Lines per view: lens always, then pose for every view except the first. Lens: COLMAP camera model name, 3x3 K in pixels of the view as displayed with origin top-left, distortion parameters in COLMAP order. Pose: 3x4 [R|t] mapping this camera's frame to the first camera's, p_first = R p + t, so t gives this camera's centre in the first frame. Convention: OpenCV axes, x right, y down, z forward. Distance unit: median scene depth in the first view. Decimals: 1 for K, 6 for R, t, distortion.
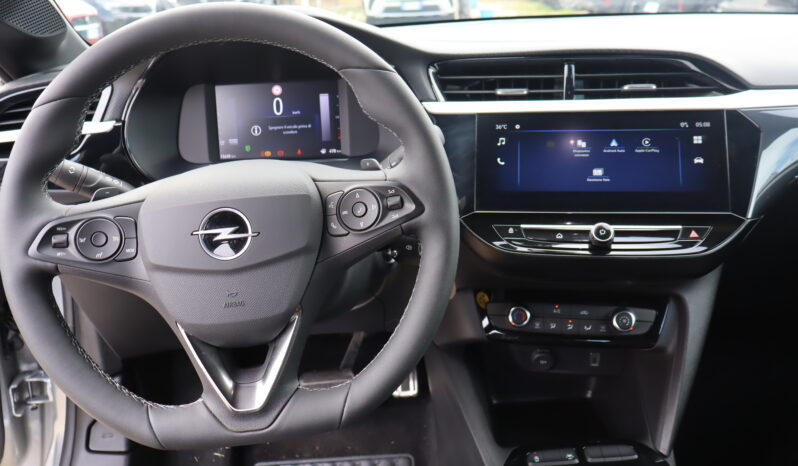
lens RADIAL K [[682.8, 0, 399.0], [0, 682.8, 233.0], [0, 0, 1]] dist [0.006008, 0.007011]
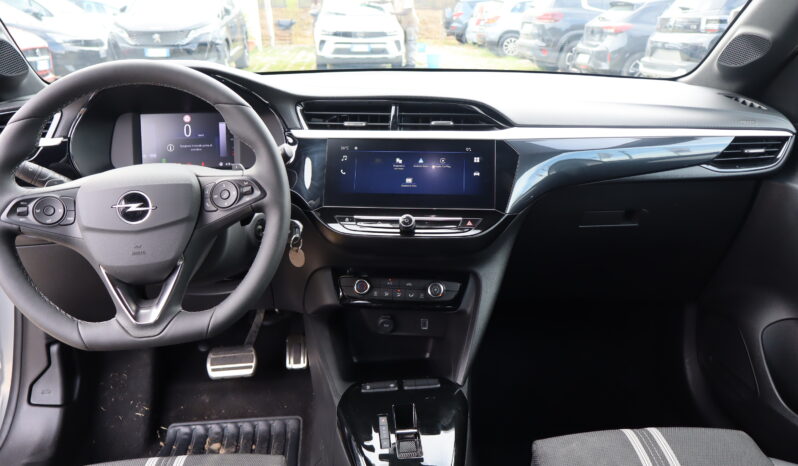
lens RADIAL K [[682.8, 0, 399.0], [0, 682.8, 233.0], [0, 0, 1]] dist [0.006008, 0.007011]
pose [[0.997516, 0.015839, 0.068633, 0.167302], [-0.012003, 0.998362, -0.055943, 0.097574], [-0.069407, 0.054980, 0.996072, -0.406004]]
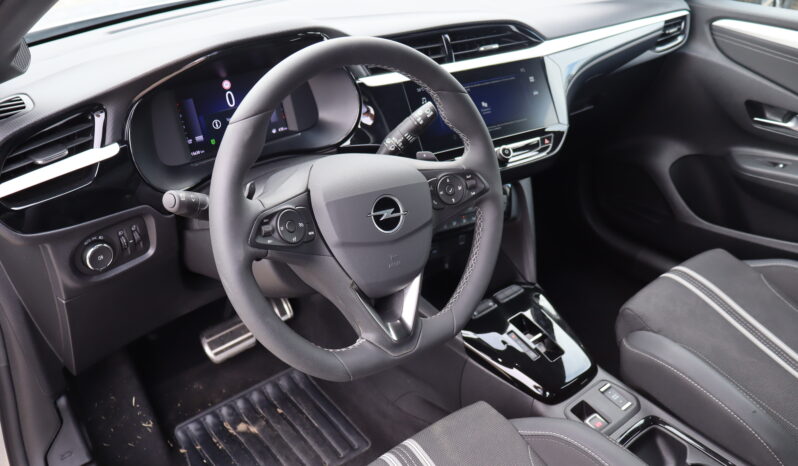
lens RADIAL K [[682.8, 0, 399.0], [0, 682.8, 233.0], [0, 0, 1]] dist [0.006008, 0.007011]
pose [[0.787121, -0.274509, 0.552345, -0.699825], [0.188917, 0.959761, 0.207772, -0.171928], [-0.587154, -0.059194, 0.807308, -0.072716]]
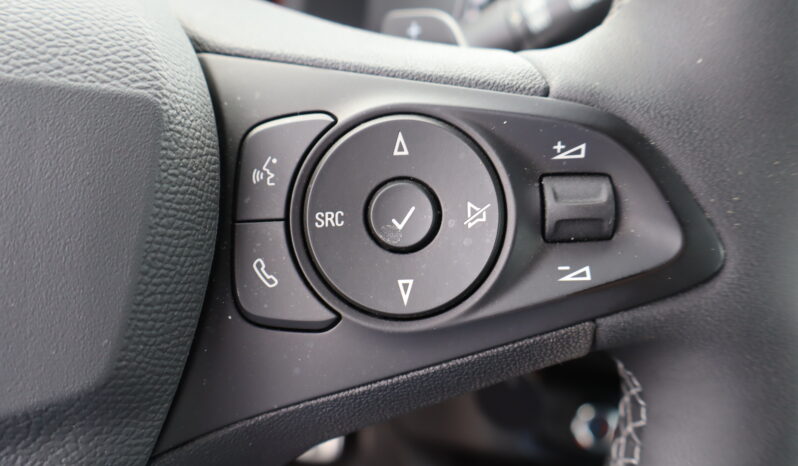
lens RADIAL K [[682.8, 0, 399.0], [0, 682.8, 233.0], [0, 0, 1]] dist [0.006008, 0.007011]
pose [[0.979187, 0.129125, 0.156587, -0.066025], [-0.140073, 0.988262, 0.060973, -0.030173], [-0.146875, -0.081638, 0.985780, 0.581152]]
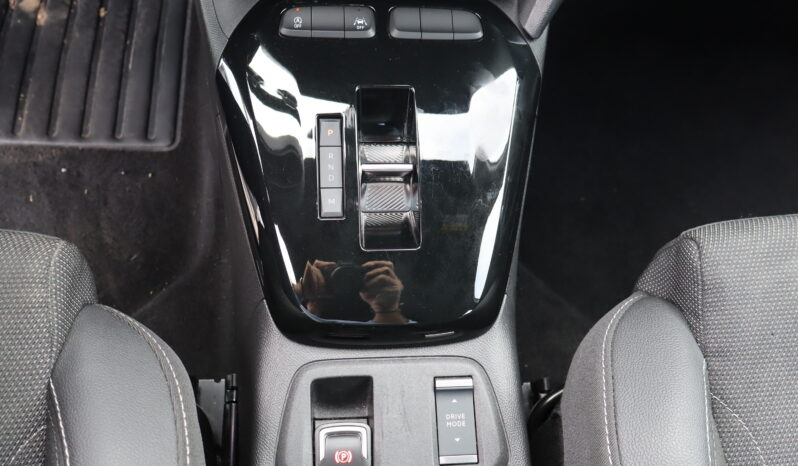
lens RADIAL K [[682.8, 0, 399.0], [0, 682.8, 233.0], [0, 0, 1]] dist [0.006008, 0.007011]
pose [[0.988594, 0.044362, 0.143924, 0.214733], [-0.129193, 0.740942, 0.659025, 0.093850], [-0.077404, -0.670102, 0.738222, 0.502767]]
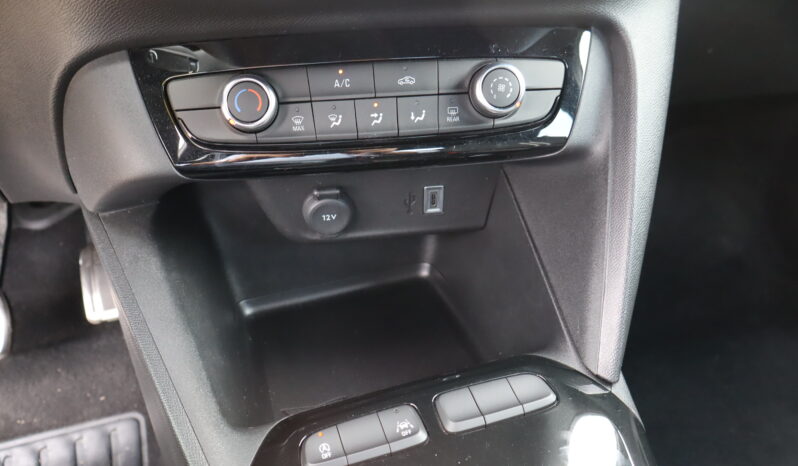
lens RADIAL K [[682.8, 0, 399.0], [0, 682.8, 233.0], [0, 0, 1]] dist [0.006008, 0.007011]
pose [[0.957951, -0.130898, 0.255333, 0.161513], [0.087350, 0.980680, 0.175035, 0.144785], [-0.273312, -0.145372, 0.950877, 0.644287]]
